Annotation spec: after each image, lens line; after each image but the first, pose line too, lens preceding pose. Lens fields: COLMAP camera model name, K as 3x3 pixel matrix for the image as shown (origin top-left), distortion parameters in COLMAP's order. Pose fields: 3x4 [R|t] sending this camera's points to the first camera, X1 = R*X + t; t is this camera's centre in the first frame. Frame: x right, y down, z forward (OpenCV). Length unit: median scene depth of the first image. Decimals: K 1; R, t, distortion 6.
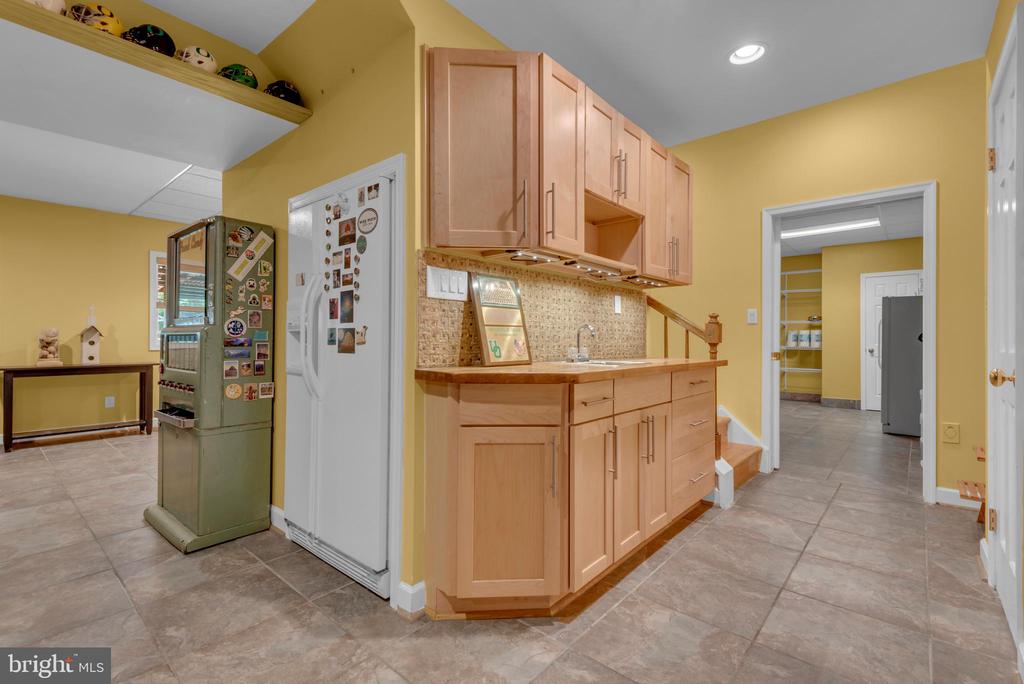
lens RADIAL K [[461.9, 0, 516.1], [0, 461.9, 340.7], [0, 0, 1]] dist [0.005528, -0.005884]
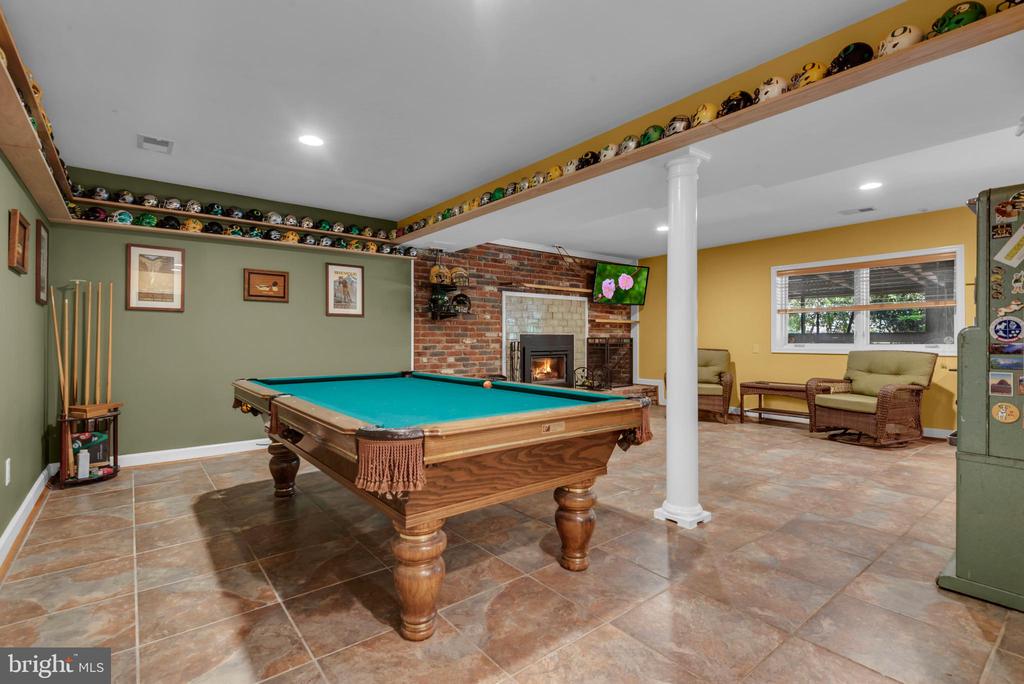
lens RADIAL K [[482.4, 0, 511.9], [0, 482.4, 336.2], [0, 0, 1]] dist [0.009828, -0.000351]
pose [[-0.187965, -0.009249, -0.982132, 0.406097], [-0.001436, 0.999957, -0.009142, -0.010242], [0.982175, -0.000308, -0.187970, 0.422937]]
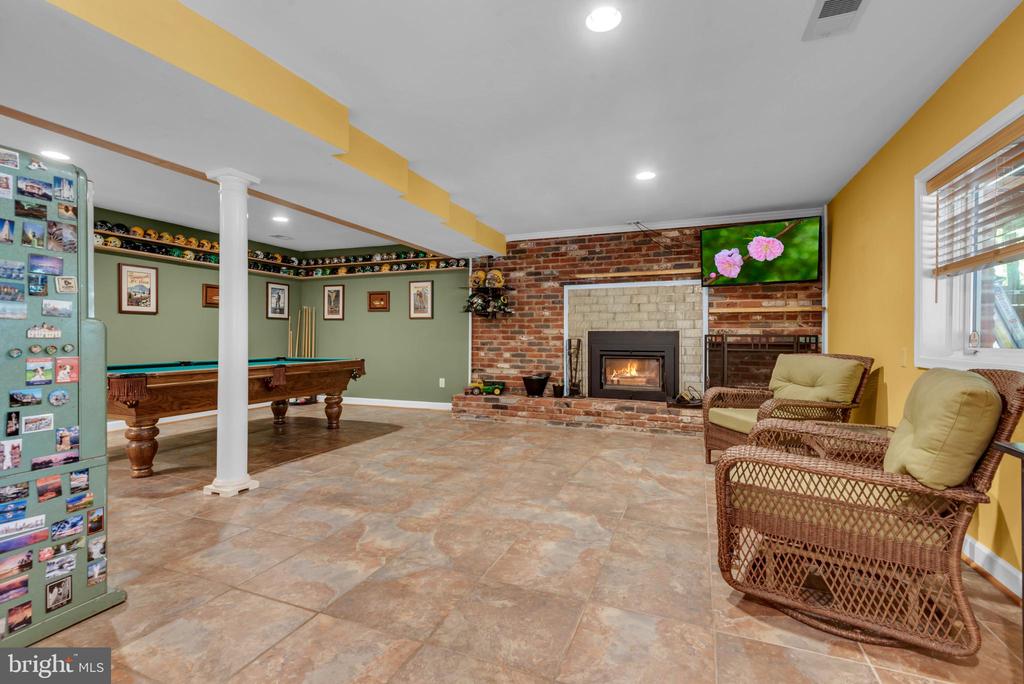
lens RADIAL K [[461.9, 0, 506.7], [0, 461.9, 343.6], [0, 0, 1]] dist [0.005528, -0.005884]
pose [[-0.947479, -0.003092, -0.319804, -1.530609], [-0.007124, 0.999909, 0.011438, -0.003533], [0.319739, 0.013116, -0.947415, 2.482383]]
